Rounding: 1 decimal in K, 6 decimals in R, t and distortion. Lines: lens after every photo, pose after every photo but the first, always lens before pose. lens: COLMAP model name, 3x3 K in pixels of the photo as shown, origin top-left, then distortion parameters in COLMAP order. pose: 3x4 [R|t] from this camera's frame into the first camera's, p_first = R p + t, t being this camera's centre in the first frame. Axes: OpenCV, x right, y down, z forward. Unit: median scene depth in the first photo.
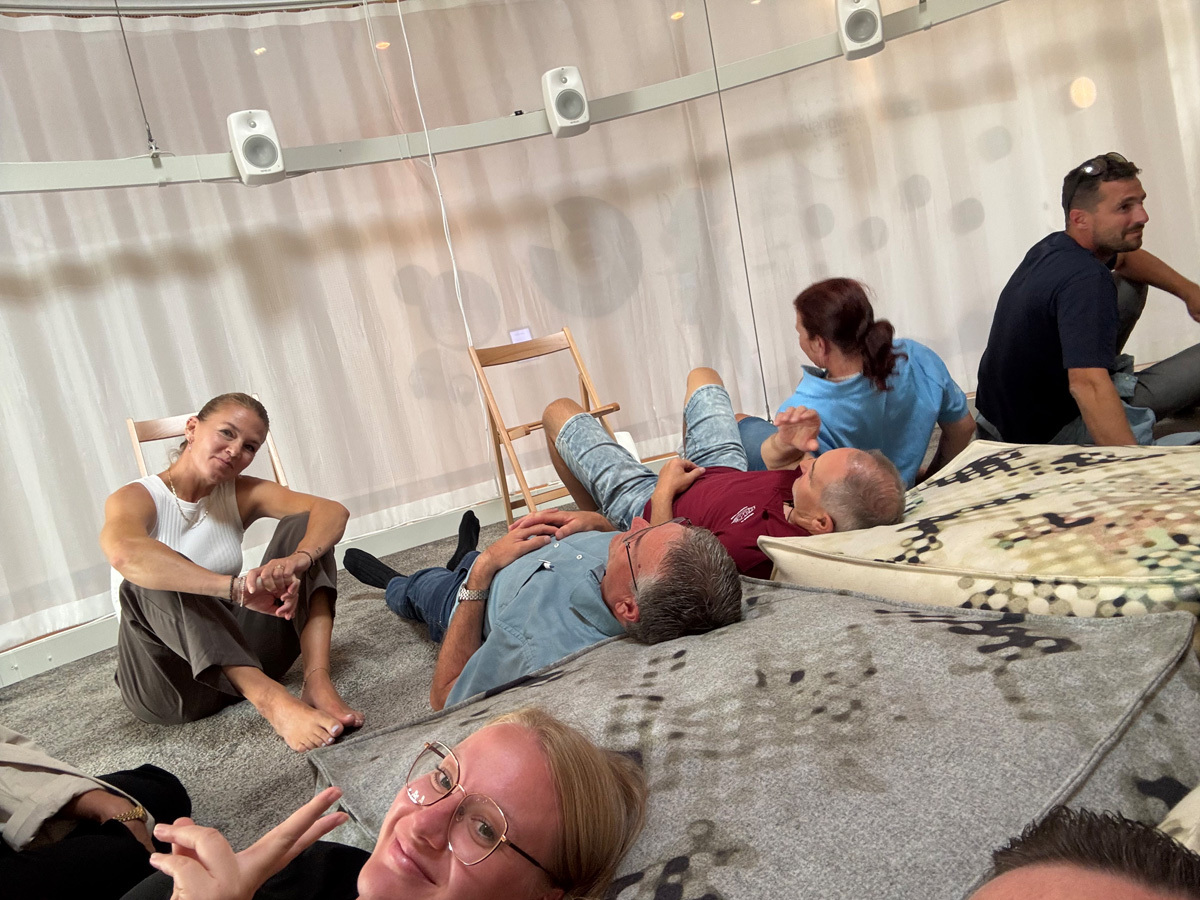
lens RADIAL K [[861.8, 0, 600.0], [0, 861.8, 450.0], [0, 0, 1]] dist [0.000211, -0.001671]
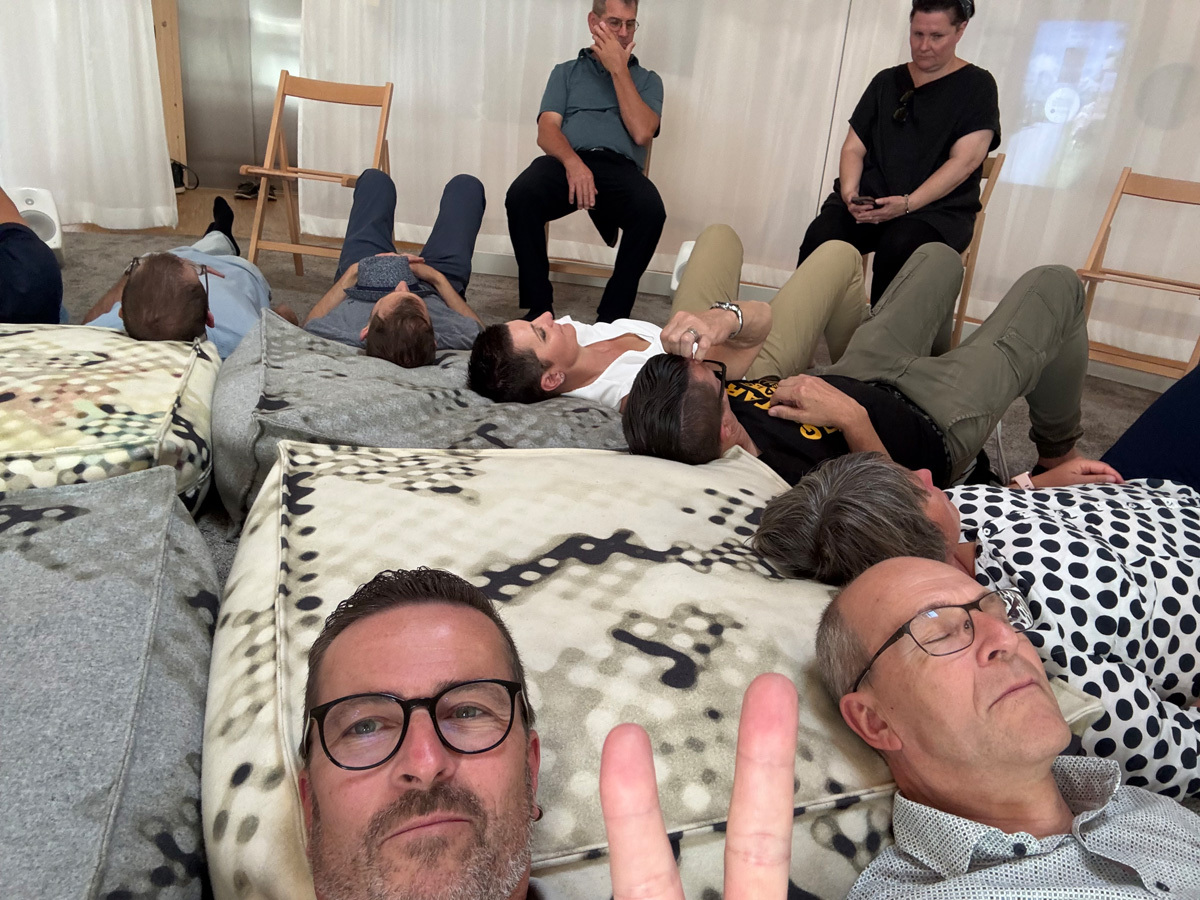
lens RADIAL K [[795.2, 0, 600.0], [0, 795.2, 450.0], [0, 0, 1]] dist [0.141571, -0.000985]
pose [[0.323276, -0.112659, 0.939575, -0.173708], [-0.025392, 0.991498, 0.127621, 0.000858], [-0.945964, -0.065115, 0.317667, 0.041667]]
